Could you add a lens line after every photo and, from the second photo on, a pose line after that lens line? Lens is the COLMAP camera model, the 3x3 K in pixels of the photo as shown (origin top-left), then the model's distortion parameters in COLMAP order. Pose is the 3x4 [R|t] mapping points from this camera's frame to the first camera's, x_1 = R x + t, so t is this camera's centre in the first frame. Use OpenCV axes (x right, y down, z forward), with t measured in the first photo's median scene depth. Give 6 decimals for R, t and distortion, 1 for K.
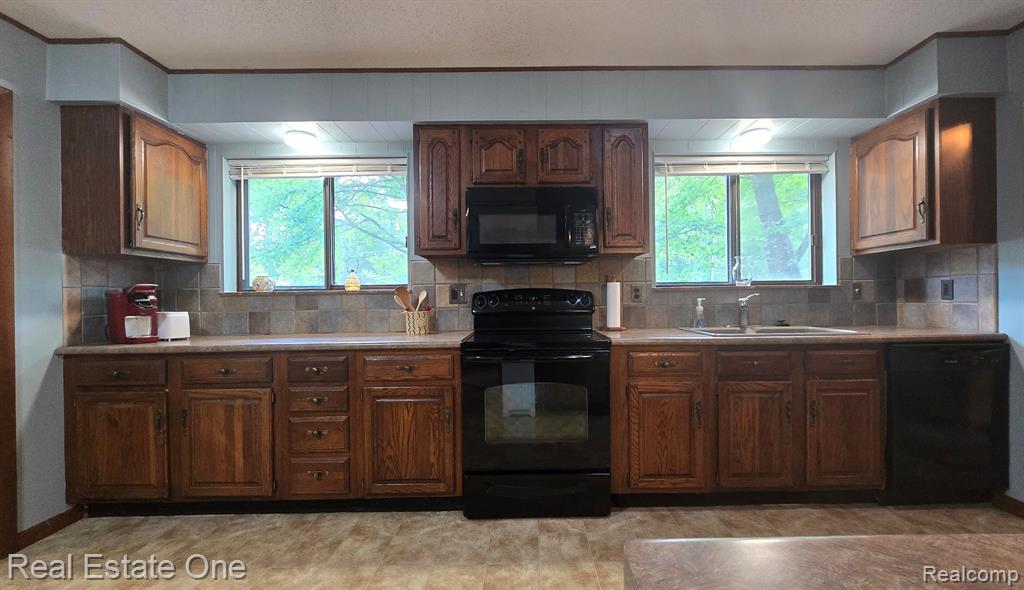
lens RADIAL K [[419.4, 0, 537.1], [0, 419.4, 300.0], [0, 0, 1]] dist [-0.010444, 0.000155]
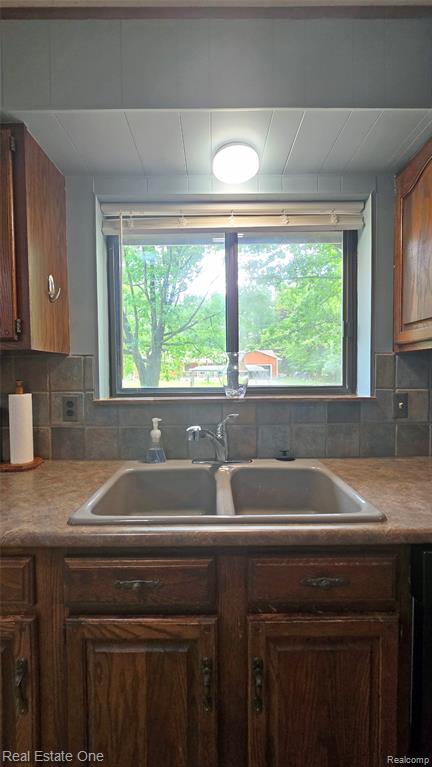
lens RADIAL K [[312.1, 0, 218.3], [0, 312.1, 382.9], [0, 0, 1]] dist [-0.007672, -0.000025]
pose [[0.999992, 0.002349, -0.003081, 0.478329], [-0.002251, 0.999503, 0.031445, -0.072962], [0.003153, -0.031438, 0.999501, 0.504208]]
